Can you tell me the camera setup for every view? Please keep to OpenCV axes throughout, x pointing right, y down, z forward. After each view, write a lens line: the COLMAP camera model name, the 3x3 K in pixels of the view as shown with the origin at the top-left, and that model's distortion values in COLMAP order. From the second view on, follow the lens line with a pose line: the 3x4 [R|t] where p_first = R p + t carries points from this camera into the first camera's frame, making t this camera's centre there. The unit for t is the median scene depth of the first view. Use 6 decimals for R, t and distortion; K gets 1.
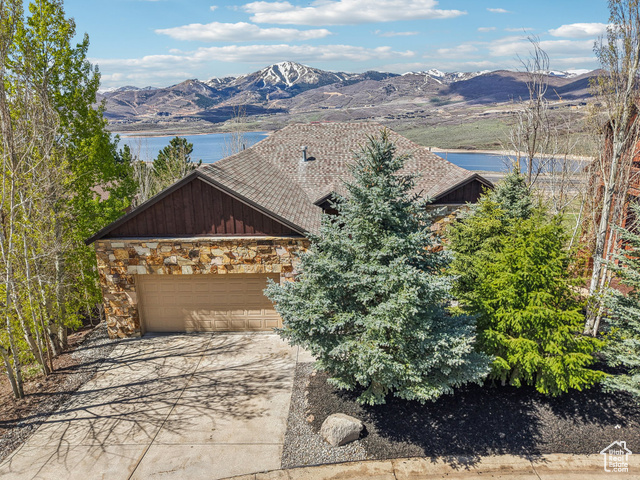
lens RADIAL K [[437.2, 0, 320.4], [0, 437.2, 230.3], [0, 0, 1]] dist [0.003682, -0.002041]
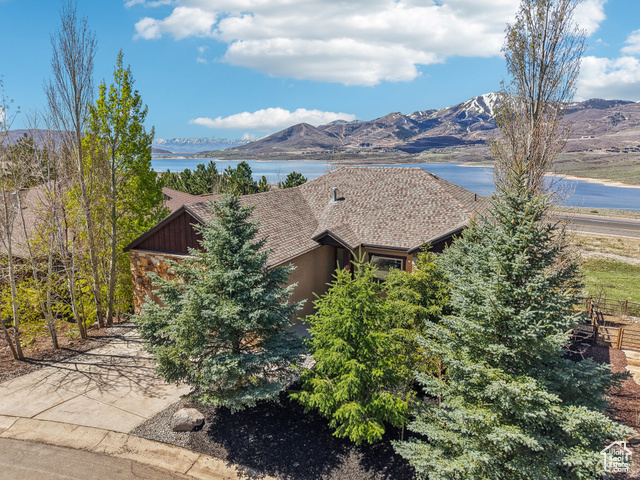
lens RADIAL K [[429.9, 0, 320.5], [0, 429.9, 226.7], [0, 0, 1]] dist [0.039050, -0.046483]
pose [[0.906157, 0.087199, -0.413855, 0.640291], [-0.117059, 0.991998, -0.047294, -0.058589], [0.406419, 0.091301, 0.909114, -0.012364]]
